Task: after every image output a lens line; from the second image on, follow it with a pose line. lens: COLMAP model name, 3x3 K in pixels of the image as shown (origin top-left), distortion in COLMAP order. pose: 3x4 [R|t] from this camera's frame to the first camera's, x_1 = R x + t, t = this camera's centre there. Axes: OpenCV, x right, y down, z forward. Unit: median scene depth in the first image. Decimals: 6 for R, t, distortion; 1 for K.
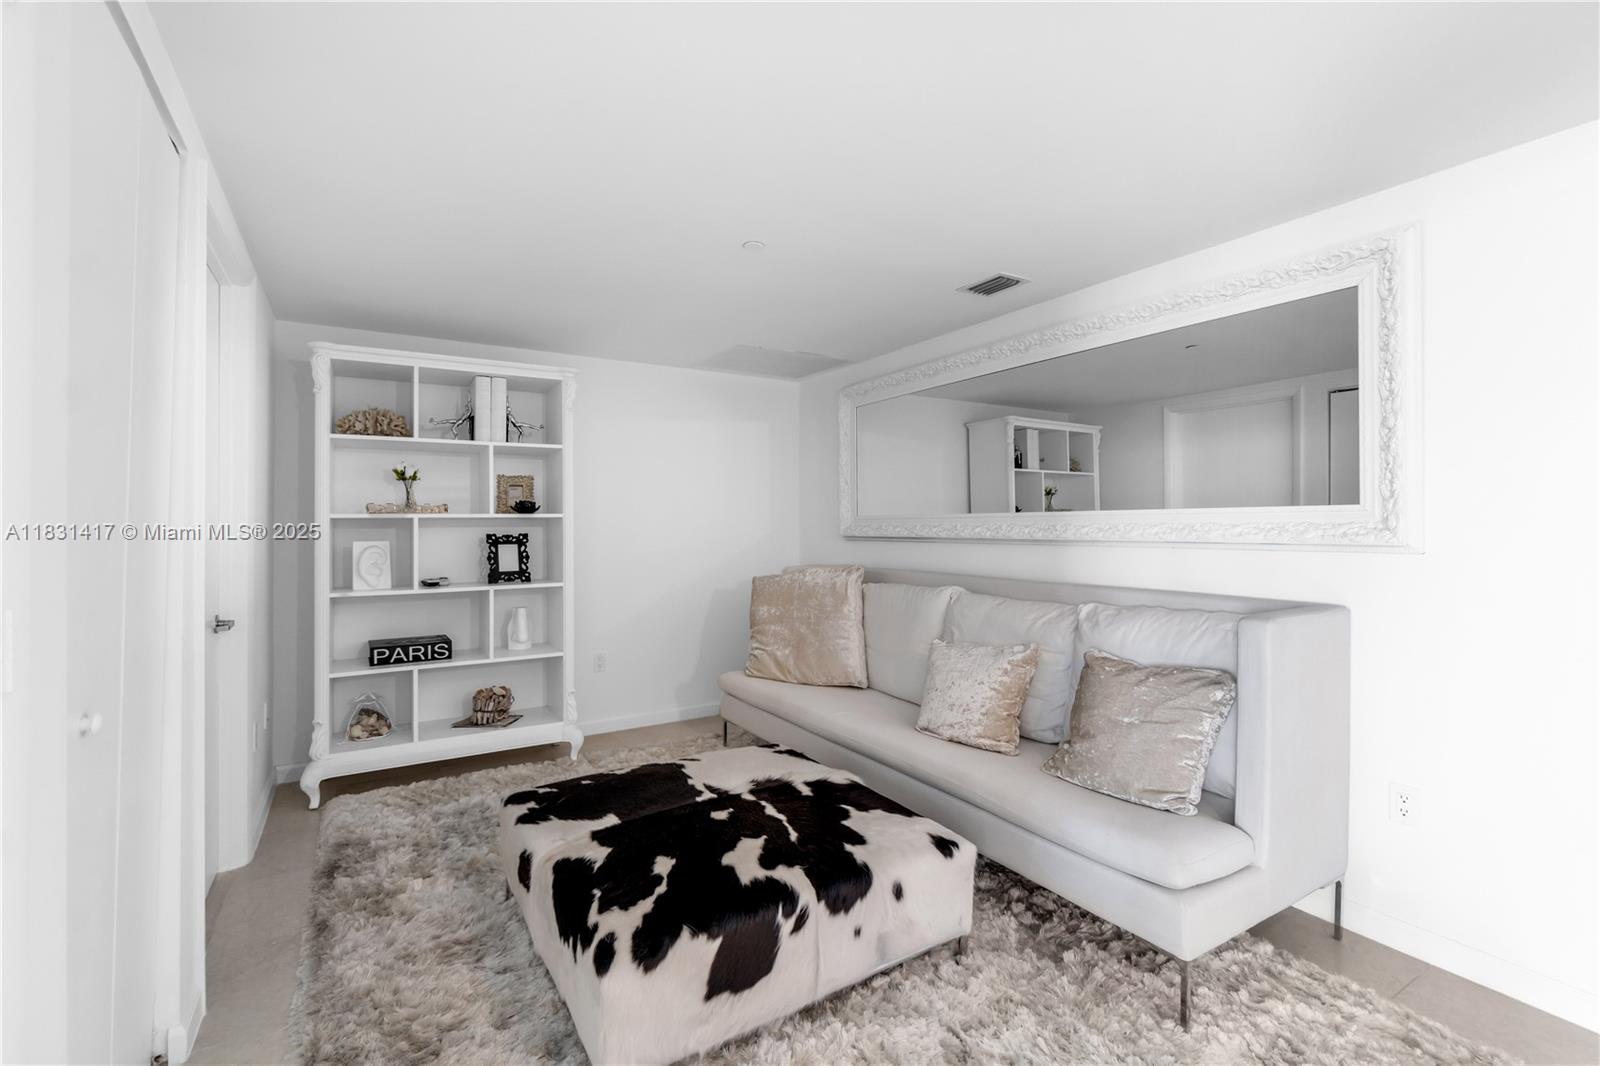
lens RADIAL K [[702.4, 0, 792.0], [0, 702.4, 521.3], [0, 0, 1]] dist [-0.002306, 0.000377]
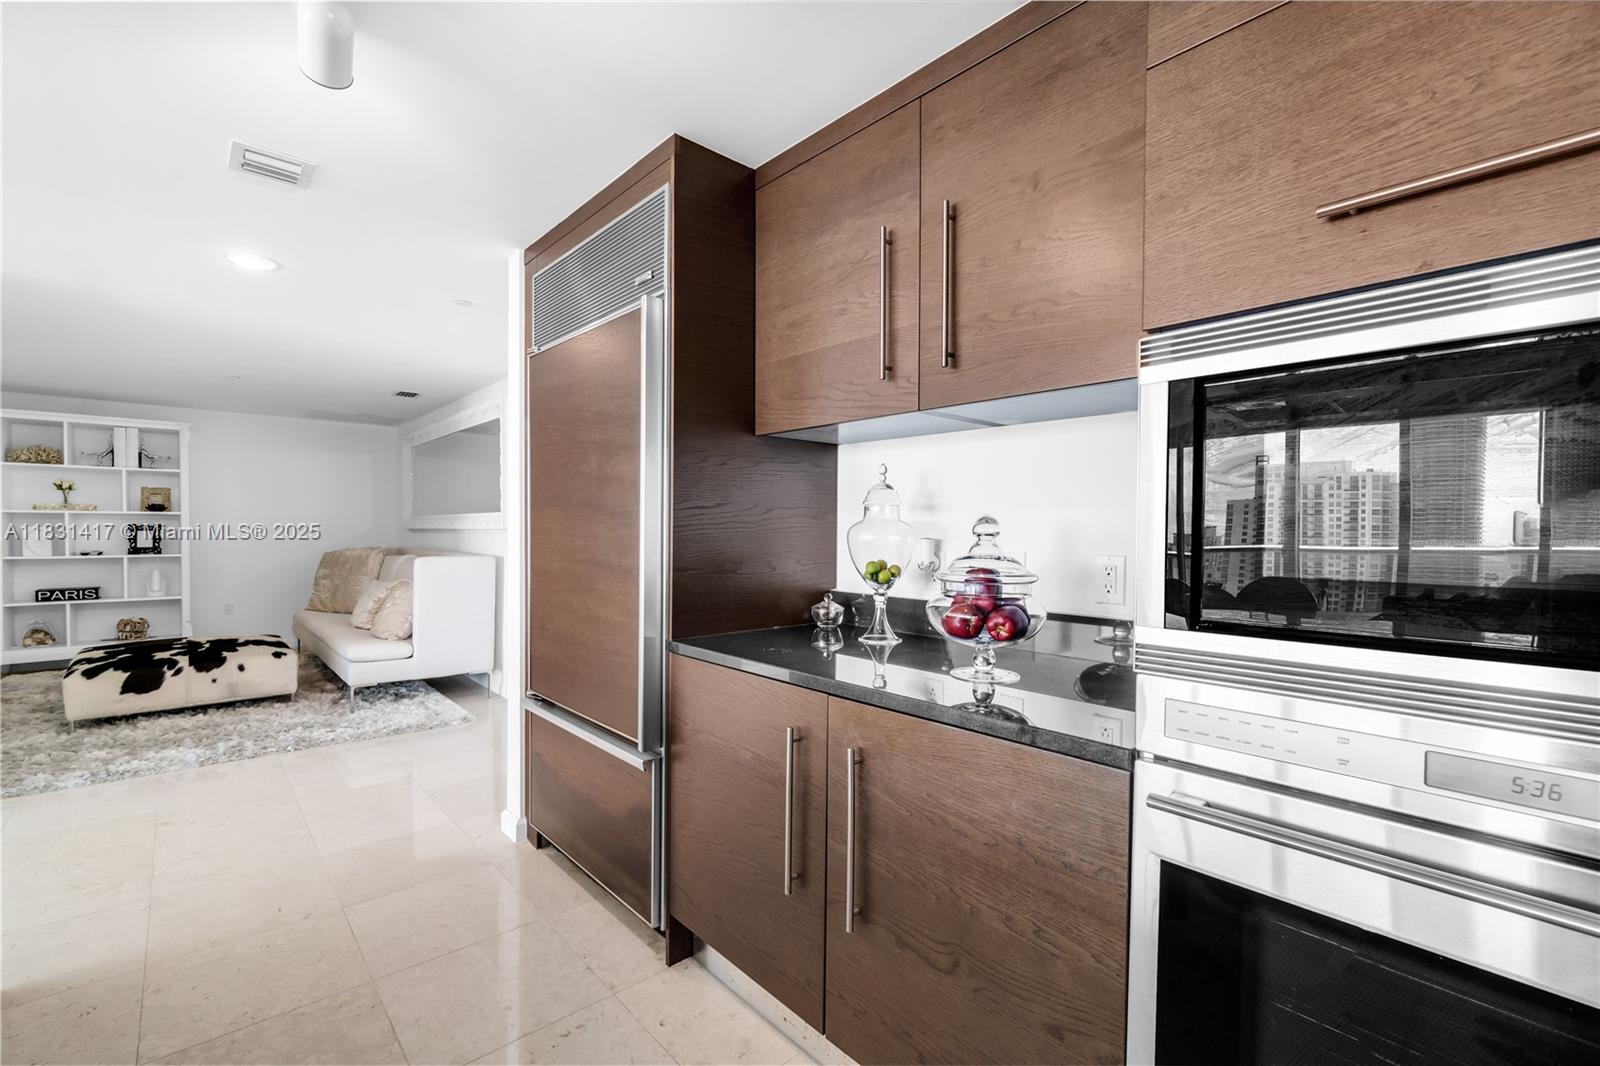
lens RADIAL K [[702.4, 0, 809.3], [0, 702.4, 548.2], [0, 0, 1]] dist [-0.002306, 0.000377]
pose [[0.985427, 0.005554, 0.170007, 0.892203], [-0.010442, 0.999557, 0.027872, 0.013558], [-0.169777, -0.029242, 0.985049, -0.913095]]
